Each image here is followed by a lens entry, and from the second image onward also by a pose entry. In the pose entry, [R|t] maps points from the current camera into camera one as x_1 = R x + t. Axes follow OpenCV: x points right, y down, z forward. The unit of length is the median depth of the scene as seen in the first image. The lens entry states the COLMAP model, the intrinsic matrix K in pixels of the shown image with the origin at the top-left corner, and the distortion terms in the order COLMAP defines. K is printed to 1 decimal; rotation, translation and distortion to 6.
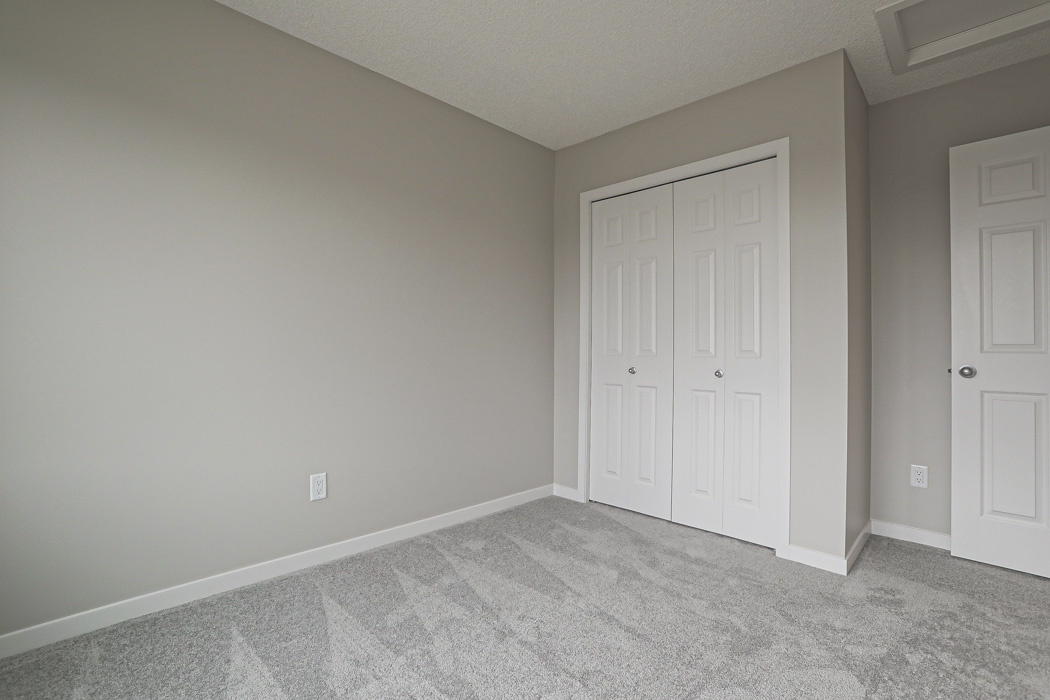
lens RADIAL K [[491.7, 0, 516.4], [0, 491.7, 359.8], [0, 0, 1]] dist [-0.082541, 0.034055]
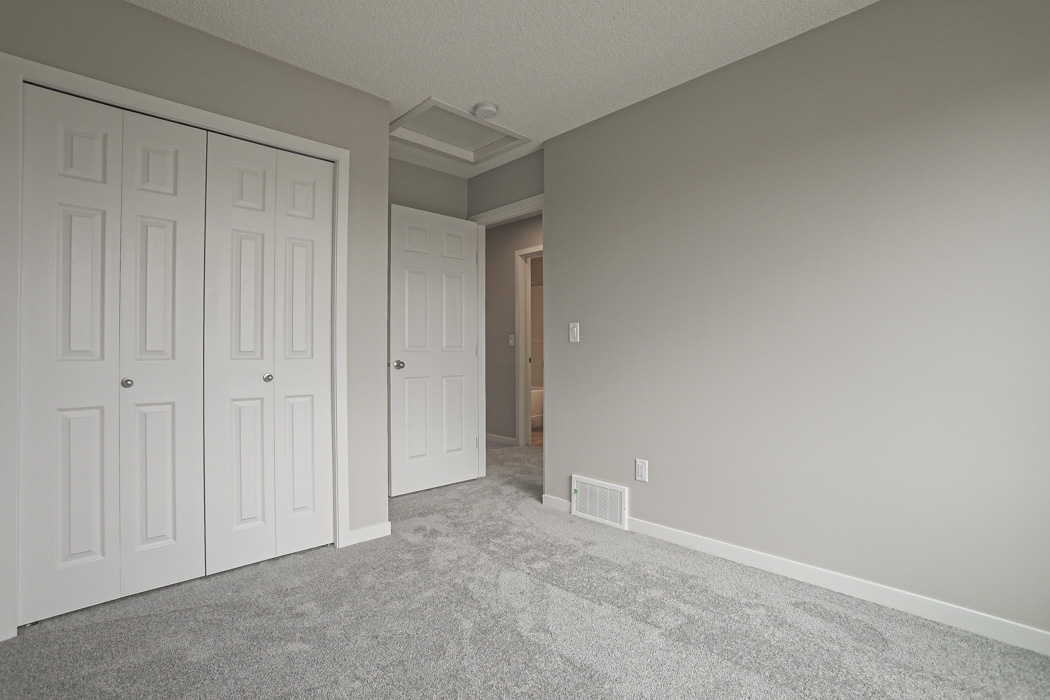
lens RADIAL K [[485.3, 0, 518.9], [0, 485.3, 350.5], [0, 0, 1]] dist [-0.063282, 0.023061]
pose [[0.018081, -0.001049, 0.999836, -0.494914], [0.028695, 0.999588, 0.000530, -0.006767], [-0.999425, 0.028681, 0.018104, 0.591697]]
